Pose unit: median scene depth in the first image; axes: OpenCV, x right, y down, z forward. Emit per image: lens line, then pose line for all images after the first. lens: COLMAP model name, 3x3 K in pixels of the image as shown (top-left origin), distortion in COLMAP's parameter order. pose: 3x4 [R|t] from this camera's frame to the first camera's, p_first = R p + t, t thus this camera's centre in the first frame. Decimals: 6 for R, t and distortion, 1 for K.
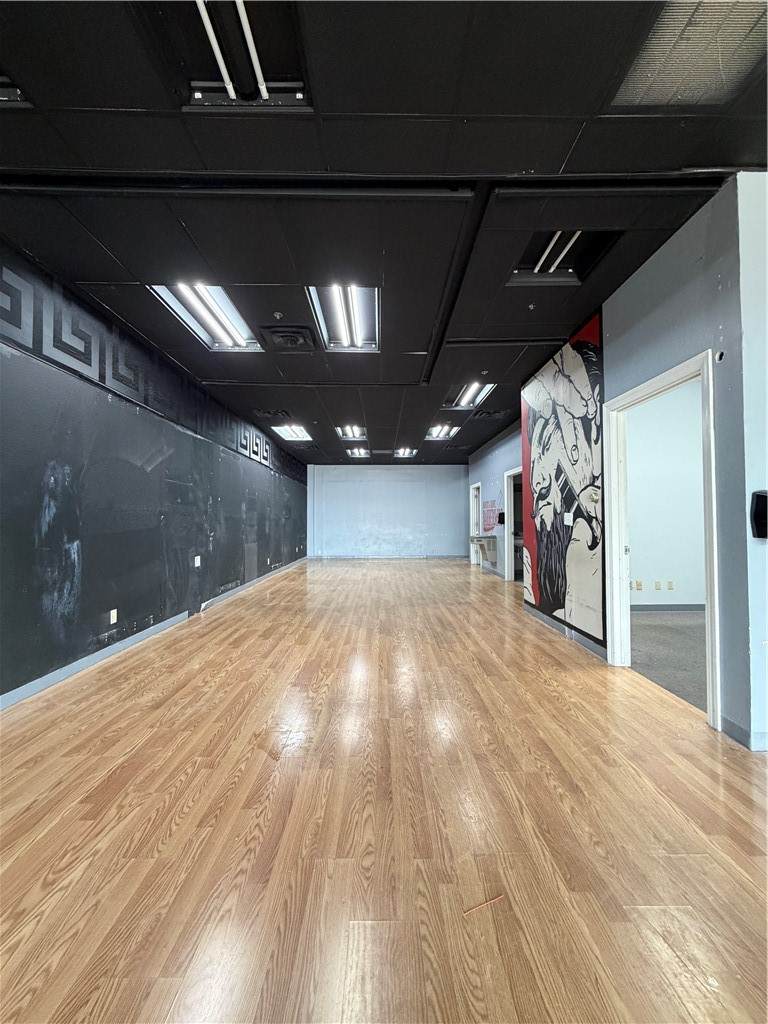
lens RADIAL K [[404.2, 0, 384.6], [0, 404.2, 511.9], [0, 0, 1]] dist [0.009143, 0.000667]
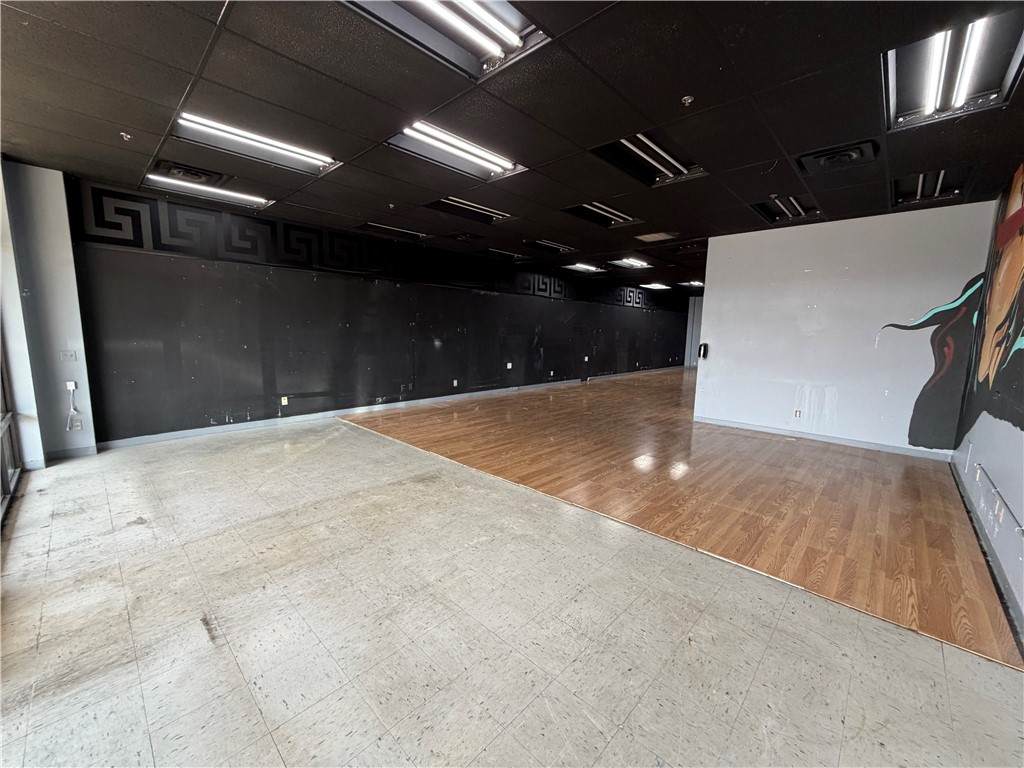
lens RADIAL K [[404.2, 0, 521.3], [0, 404.2, 385.2], [0, 0, 1]] dist [0.009143, 0.000667]
pose [[0.731230, 0.110497, -0.673122, 0.856168], [-0.005130, 0.987656, 0.156557, -0.091093], [0.682112, -0.111026, 0.722770, -0.958282]]
